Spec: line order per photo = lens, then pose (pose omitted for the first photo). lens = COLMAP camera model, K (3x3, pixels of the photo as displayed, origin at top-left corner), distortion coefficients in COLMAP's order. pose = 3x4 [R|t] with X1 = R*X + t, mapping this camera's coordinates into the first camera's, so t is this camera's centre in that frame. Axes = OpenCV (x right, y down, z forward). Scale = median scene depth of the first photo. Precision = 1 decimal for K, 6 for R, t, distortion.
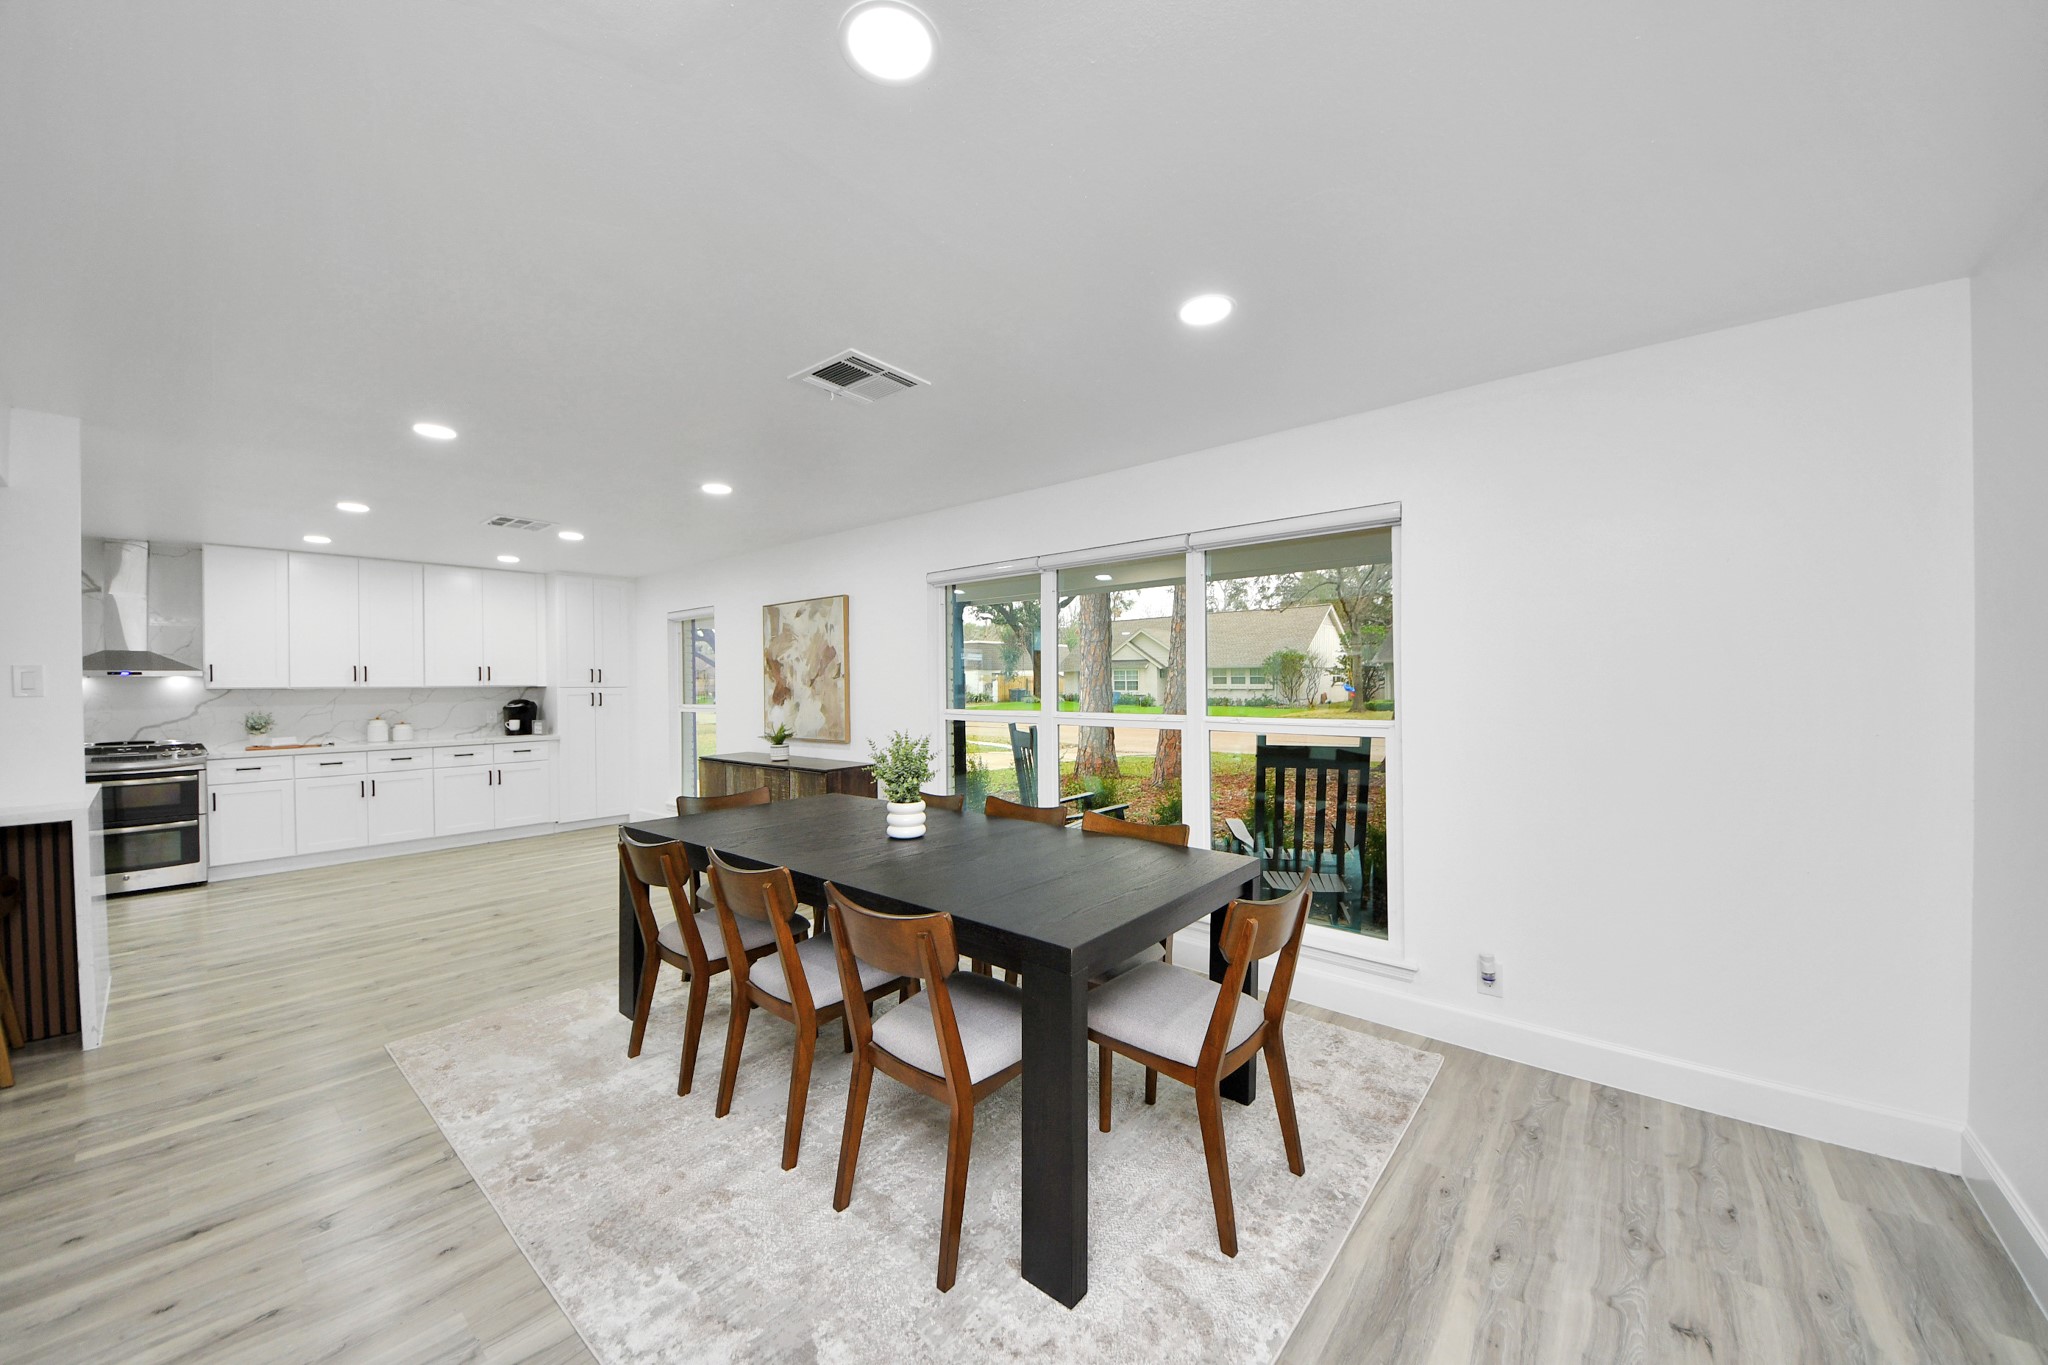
lens RADIAL K [[746.4, 0, 1024.0], [0, 746.4, 682.5], [0, 0, 1]] dist [0.000859, -0.000062]
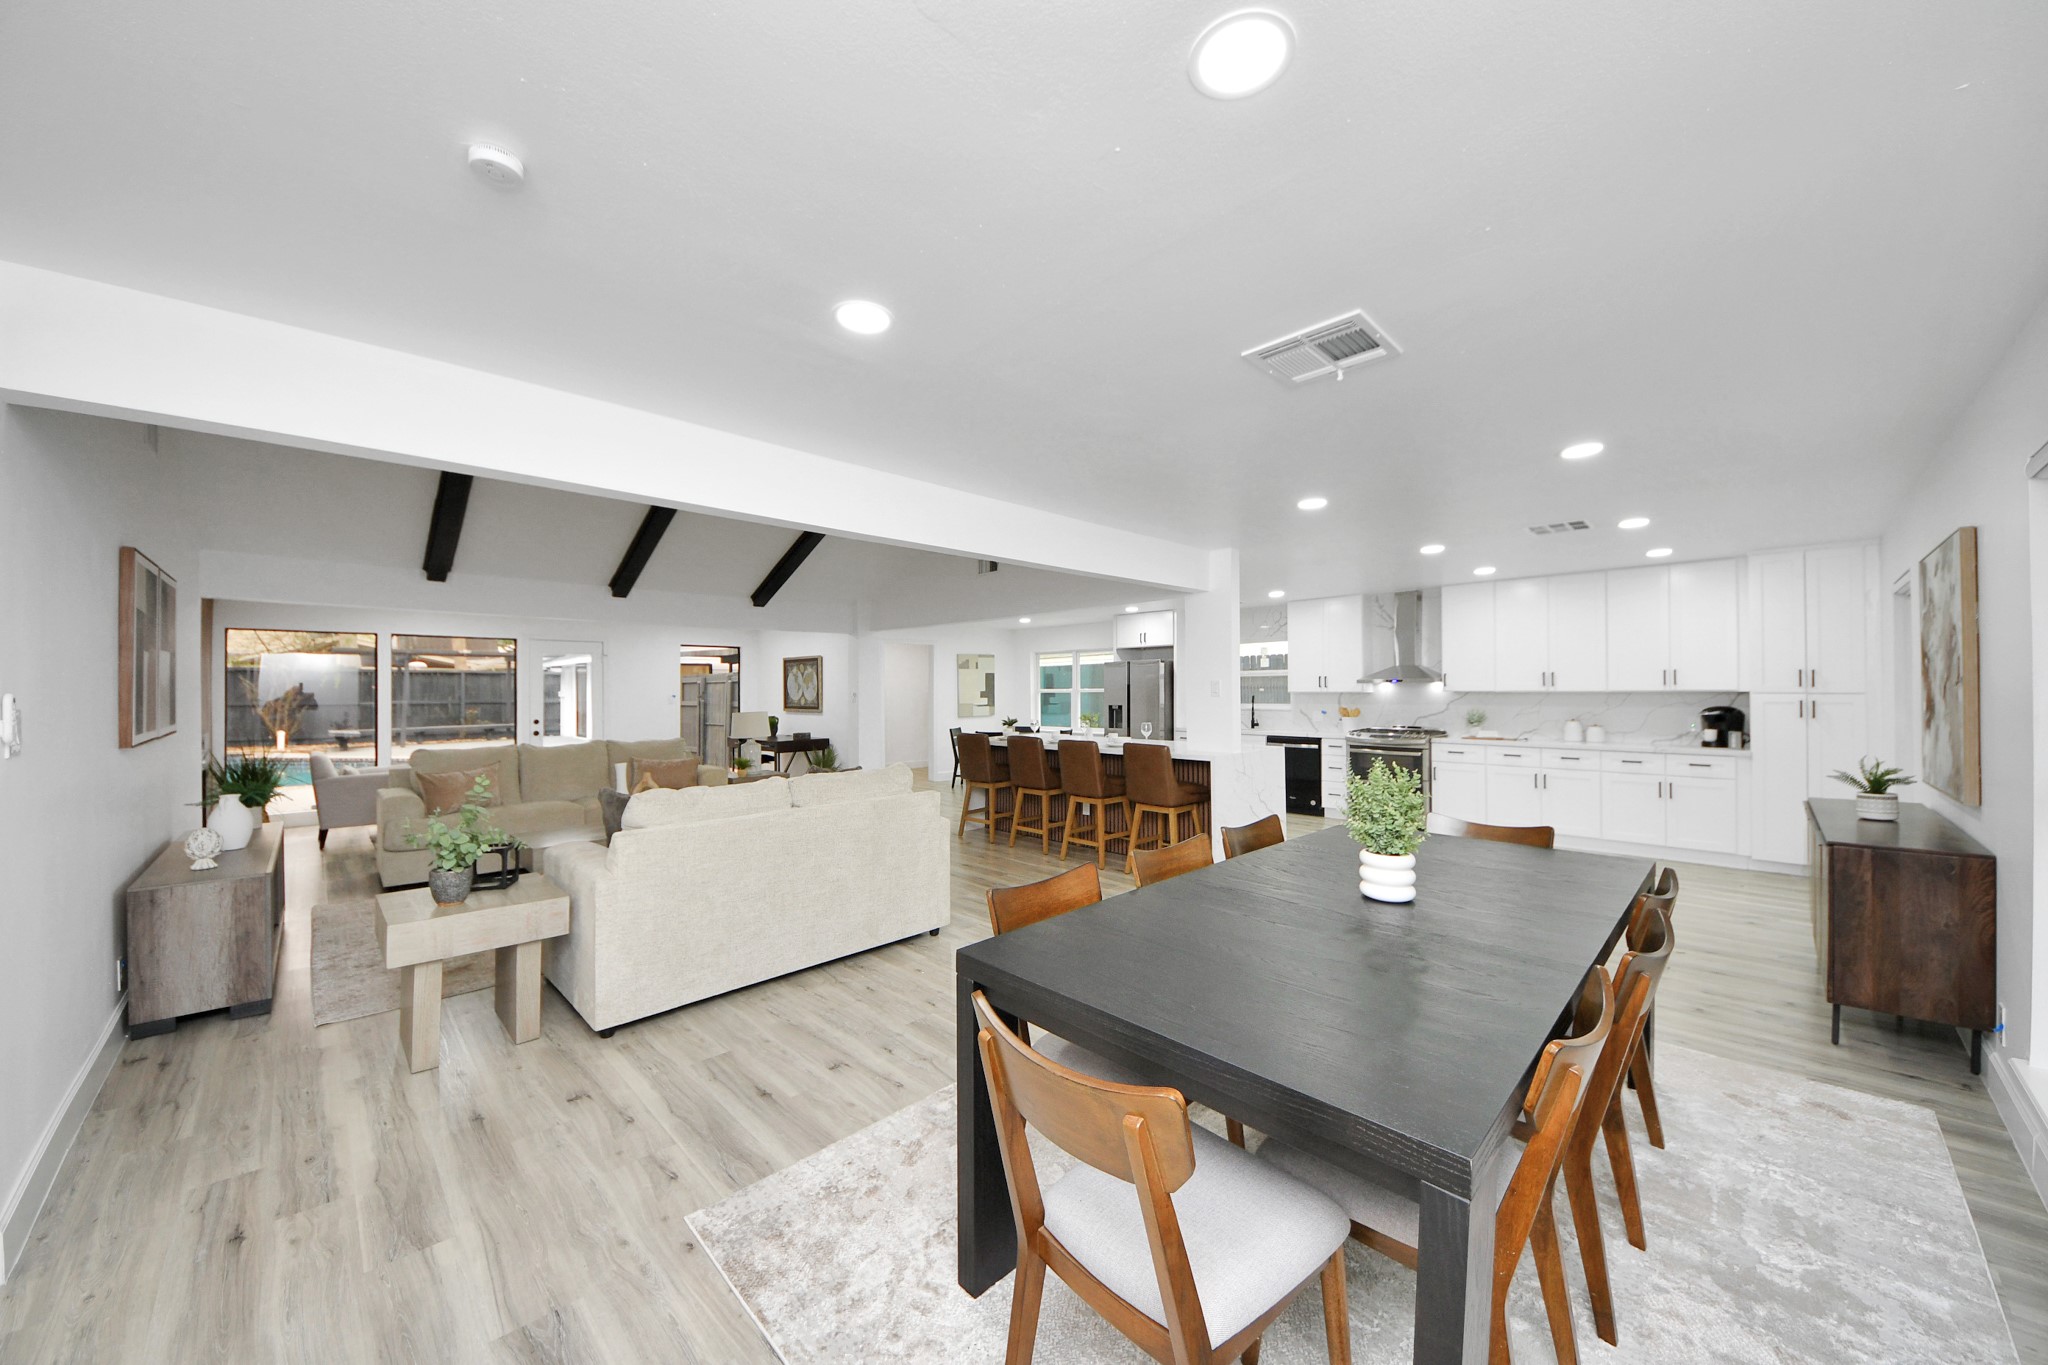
lens RADIAL K [[735.1, 0, 1024.0], [0, 735.1, 682.5], [0, 0, 1]] dist [0.000693, -0.009565]
pose [[-0.098274, -0.000415, -0.995159, 0.275140], [0.003717, 0.999993, -0.000784, -0.008129], [0.995152, -0.003776, -0.098272, 0.313884]]
